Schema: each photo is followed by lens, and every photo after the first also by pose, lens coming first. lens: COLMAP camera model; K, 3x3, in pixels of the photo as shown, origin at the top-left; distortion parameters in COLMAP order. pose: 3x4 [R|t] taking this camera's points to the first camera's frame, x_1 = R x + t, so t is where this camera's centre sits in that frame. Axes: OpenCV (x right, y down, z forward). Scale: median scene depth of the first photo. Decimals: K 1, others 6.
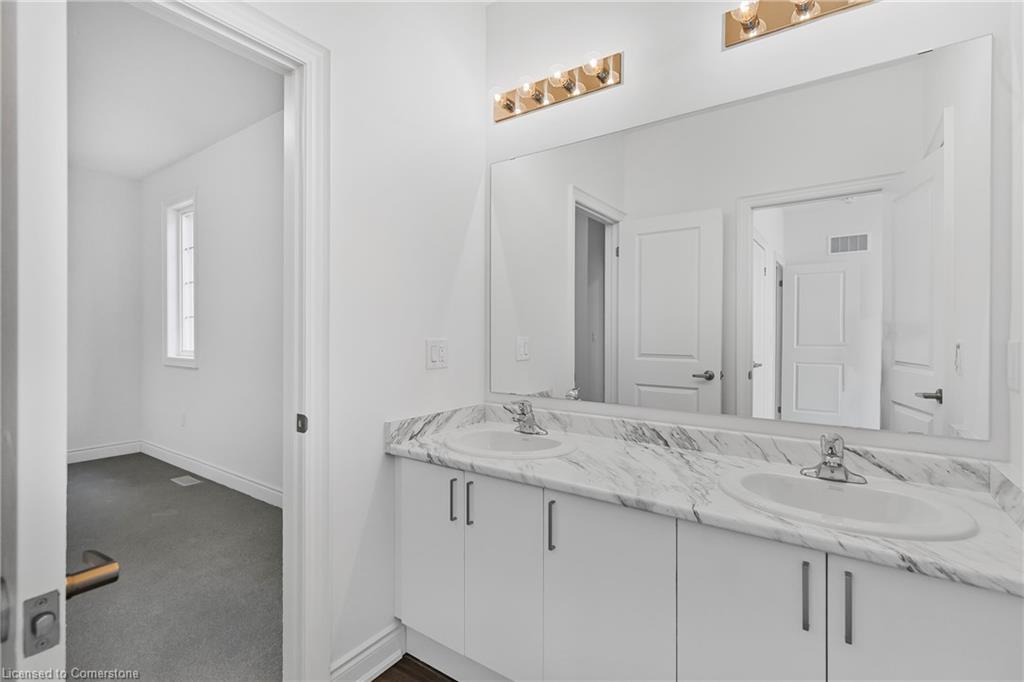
lens RADIAL K [[464.5, 0, 517.3], [0, 464.5, 334.4], [0, 0, 1]] dist [0.014786, -0.002824]
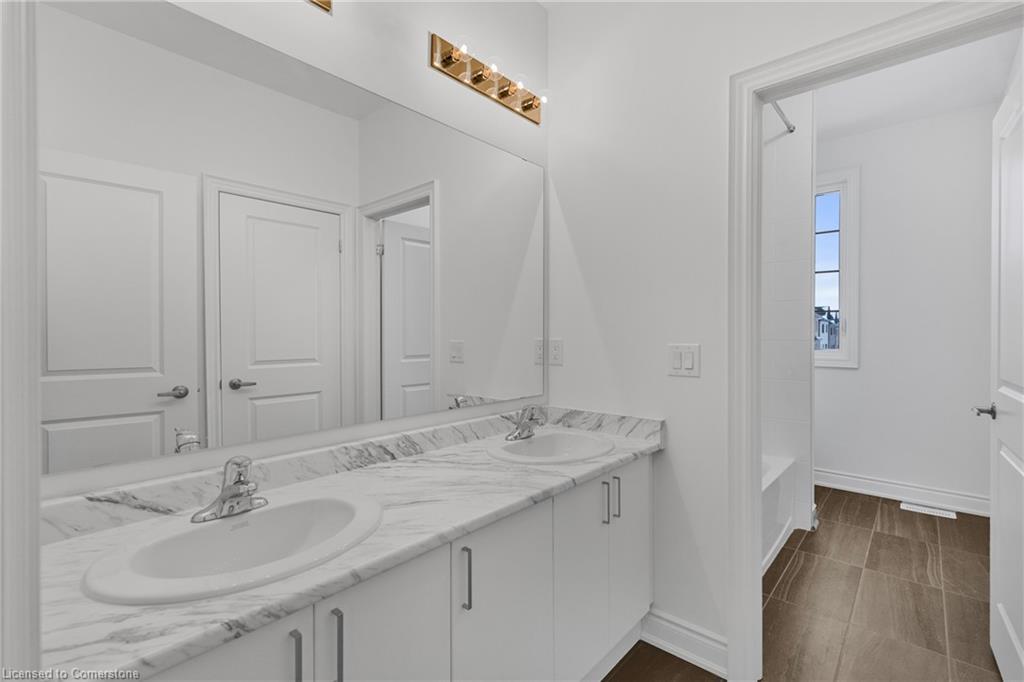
lens RADIAL K [[464.5, 0, 527.1], [0, 464.5, 332.8], [0, 0, 1]] dist [0.014786, -0.002824]
pose [[0.097125, 0.003919, 0.995265, -0.566191], [0.010175, 0.999936, -0.004931, 0.000040], [-0.995220, 0.010606, 0.097078, 0.662435]]
